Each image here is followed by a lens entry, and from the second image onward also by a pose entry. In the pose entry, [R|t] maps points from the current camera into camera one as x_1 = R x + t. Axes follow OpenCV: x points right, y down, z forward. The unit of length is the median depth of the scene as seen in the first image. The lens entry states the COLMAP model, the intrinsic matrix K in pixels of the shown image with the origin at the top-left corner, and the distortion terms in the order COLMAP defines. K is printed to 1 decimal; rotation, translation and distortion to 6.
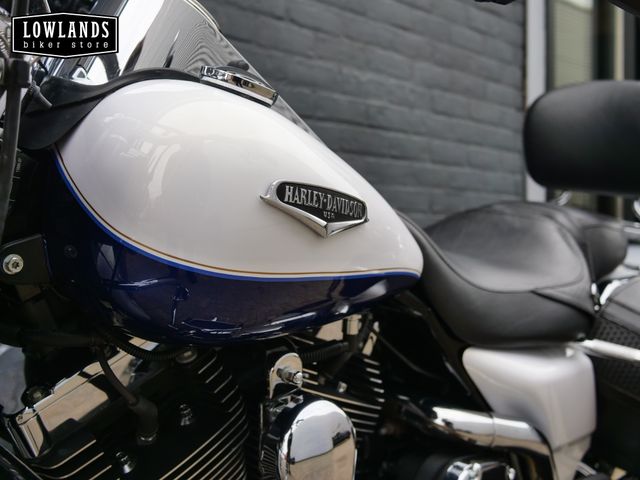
lens RADIAL K [[732.1, 0, 318.2], [0, 732.1, 241.1], [0, 0, 1]] dist [-0.001892, 0.000000]
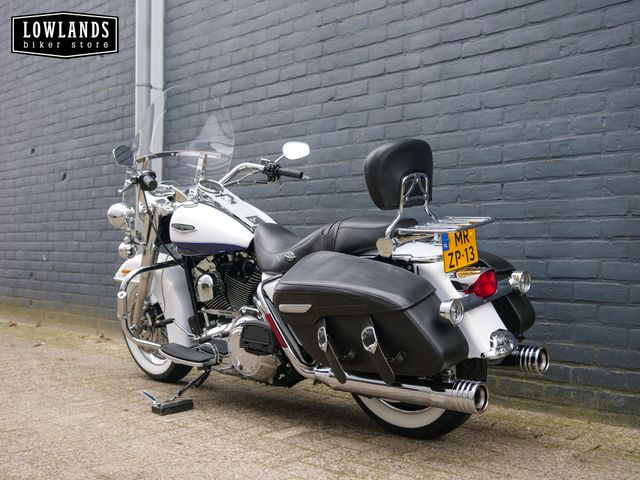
lens RADIAL K [[732.1, 0, 324.7], [0, 732.1, 239.9], [0, 0, 1]] dist [-0.001892, 0.000000]
pose [[-0.006022, -0.016871, -0.999840, 3.088630], [-0.019844, 0.999663, -0.016749, 0.062922], [0.999785, 0.019740, -0.006355, 1.247368]]
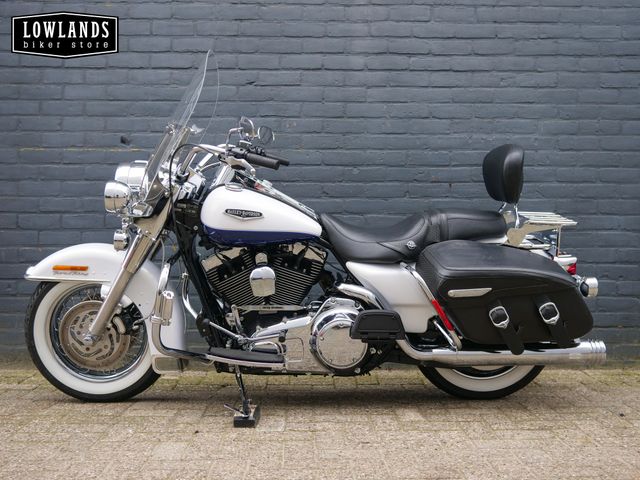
lens RADIAL K [[732.1, 0, 321.8], [0, 732.1, 241.4], [0, 0, 1]] dist [-0.001892, 0.000000]
pose [[0.709319, -0.004247, -0.704875, 2.131819], [-0.008844, 0.999850, -0.014924, 0.111028], [0.704832, 0.016820, 0.709175, -1.096514]]
